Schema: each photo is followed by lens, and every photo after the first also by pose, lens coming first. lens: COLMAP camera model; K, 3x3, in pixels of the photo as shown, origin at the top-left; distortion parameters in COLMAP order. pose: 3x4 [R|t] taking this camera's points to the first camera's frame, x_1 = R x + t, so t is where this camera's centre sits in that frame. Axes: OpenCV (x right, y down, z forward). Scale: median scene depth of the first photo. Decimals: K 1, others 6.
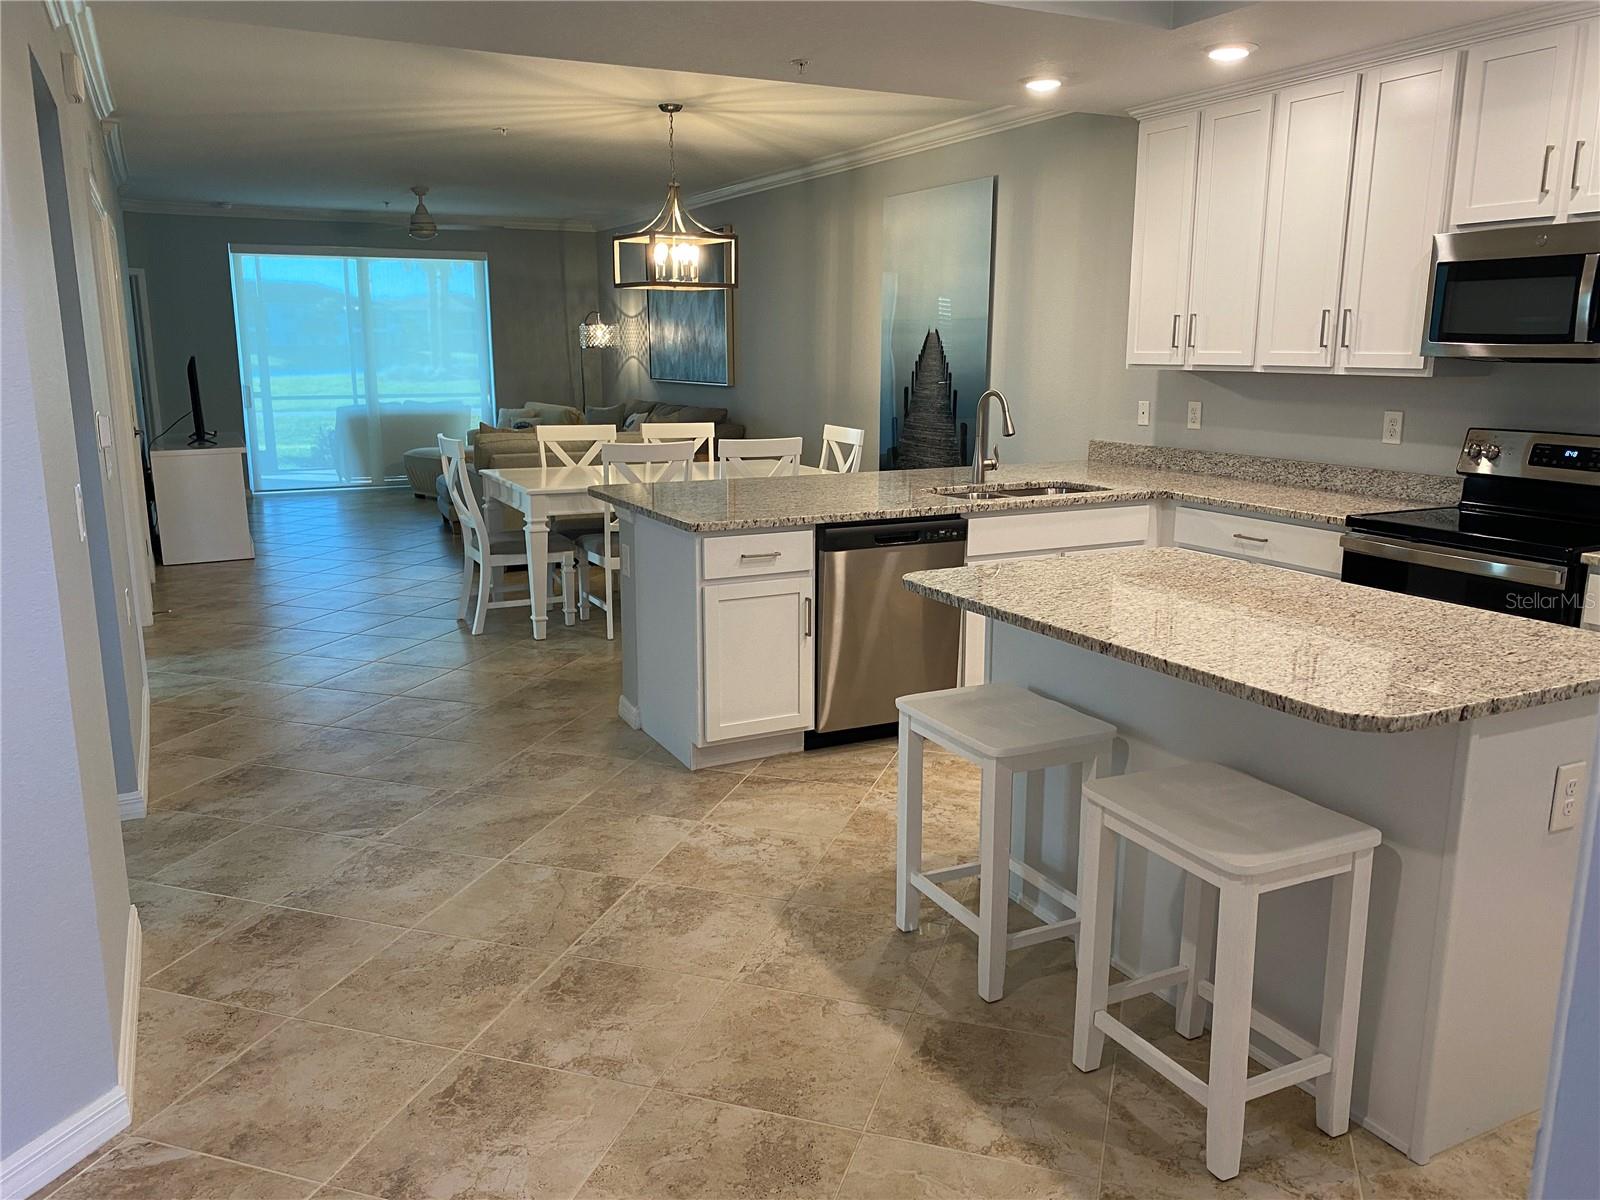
lens RADIAL K [[1225.7, 0, 798.3], [0, 1225.7, 601.2], [0, 0, 1]] dist [0.037497, -0.047003]
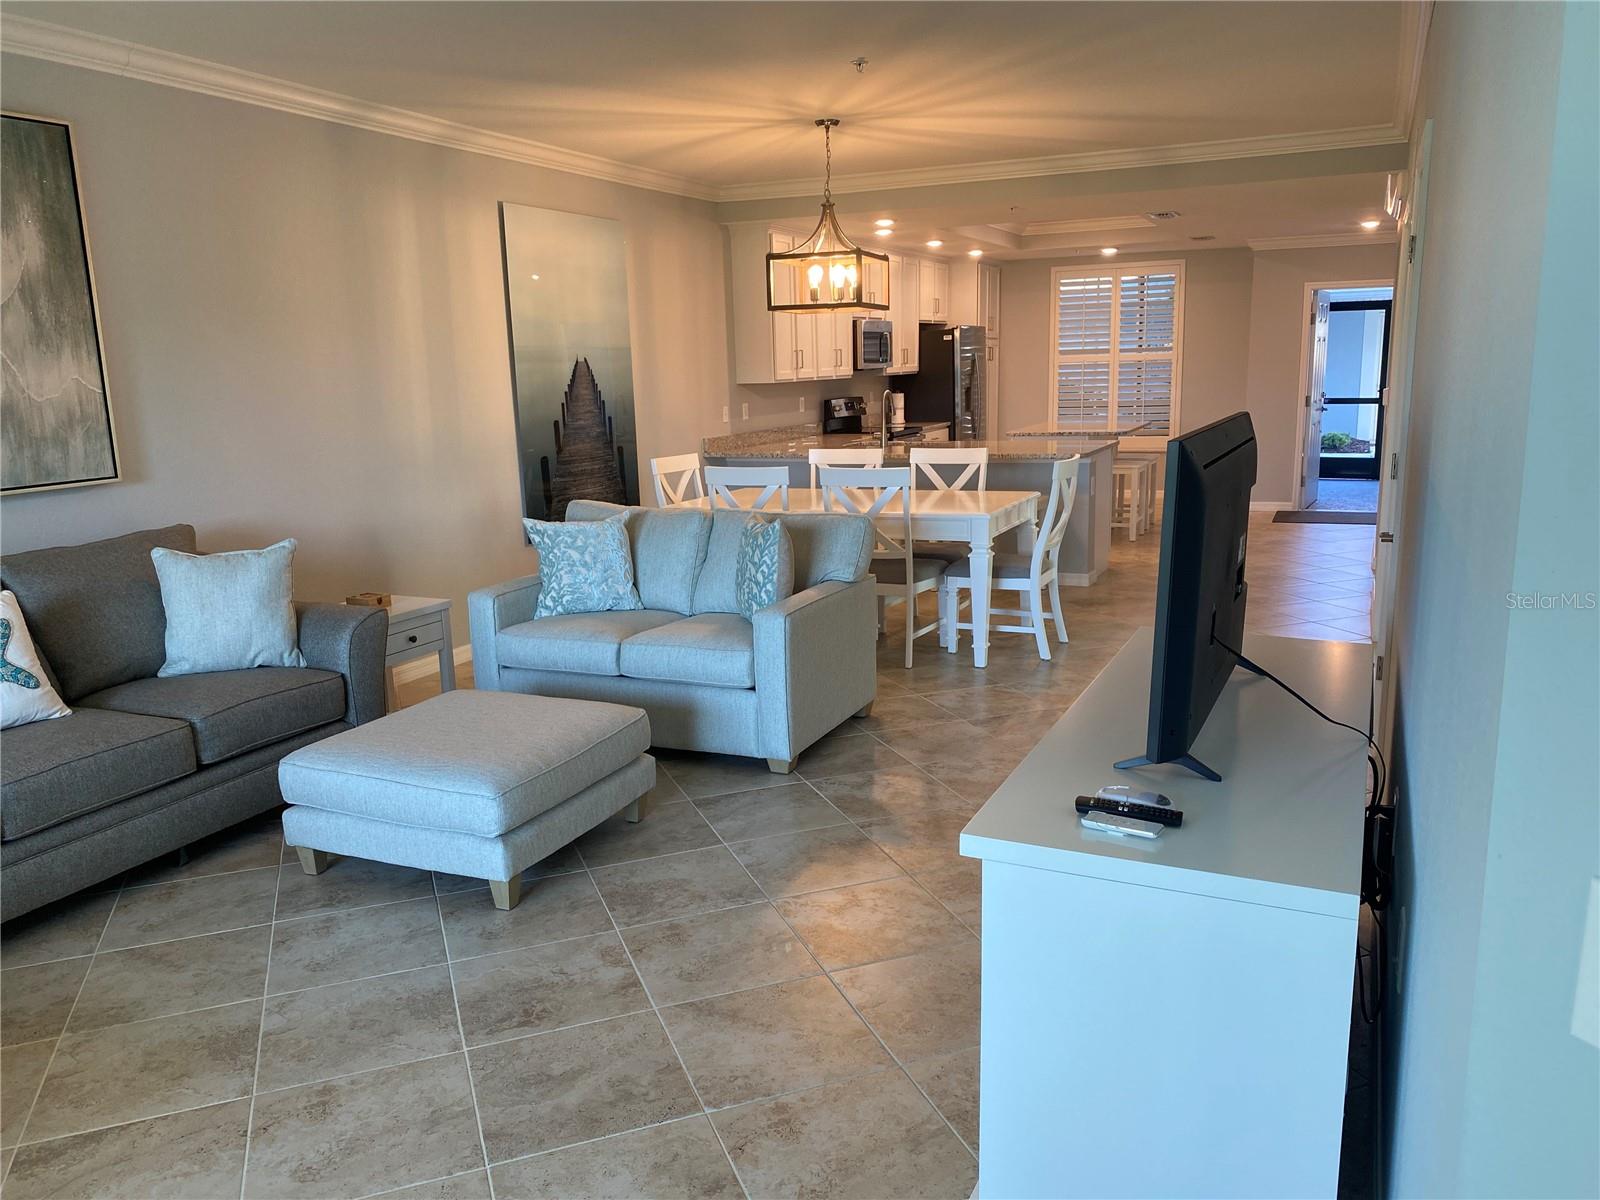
lens RADIAL K [[1225.7, 0, 804.1], [0, 1225.7, 623.3], [0, 0, 1]] dist [0.037497, -0.047003]
pose [[-0.627499, -0.148905, 0.764246, -1.164197], [0.185643, 0.924623, 0.332579, -0.475766], [-0.756162, 0.350570, -0.552557, 2.210410]]
